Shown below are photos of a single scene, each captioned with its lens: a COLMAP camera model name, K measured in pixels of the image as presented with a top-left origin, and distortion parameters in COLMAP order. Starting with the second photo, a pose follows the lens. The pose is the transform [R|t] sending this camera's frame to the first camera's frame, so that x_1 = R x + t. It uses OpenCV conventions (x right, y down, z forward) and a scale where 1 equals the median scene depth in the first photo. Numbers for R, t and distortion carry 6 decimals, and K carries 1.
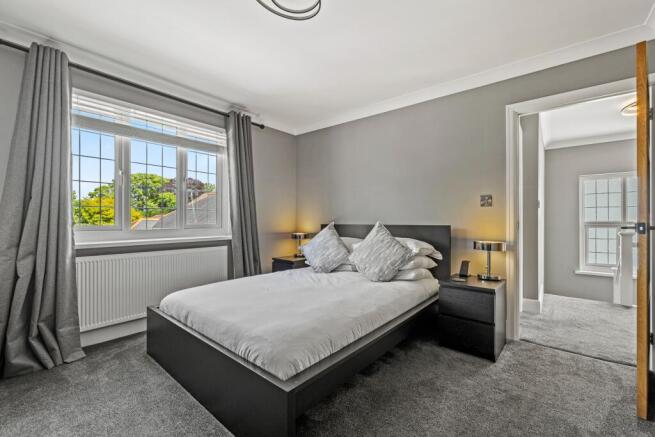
lens RADIAL K [[269.4, 0, 328.6], [0, 269.4, 220.7], [0, 0, 1]] dist [-0.004253, -0.000232]
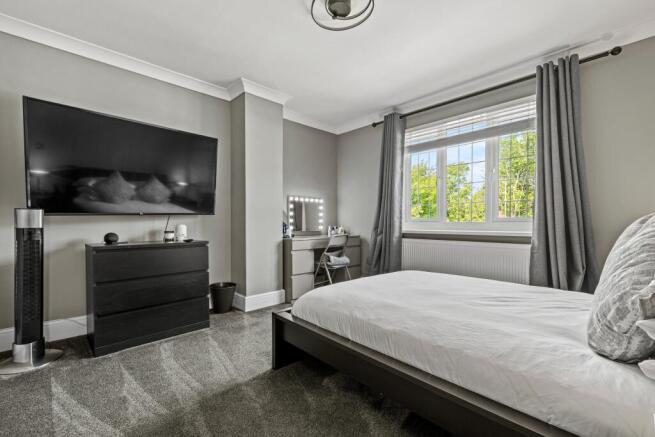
lens RADIAL K [[281.3, 0, 328.8], [0, 281.3, 221.9], [0, 0, 1]] dist [-0.000941, 0.000842]
pose [[-0.109400, -0.000339, -0.993998, 0.582464], [0.003082, 0.999995, -0.000680, 0.032579], [0.993993, -0.003138, -0.109398, 0.588355]]
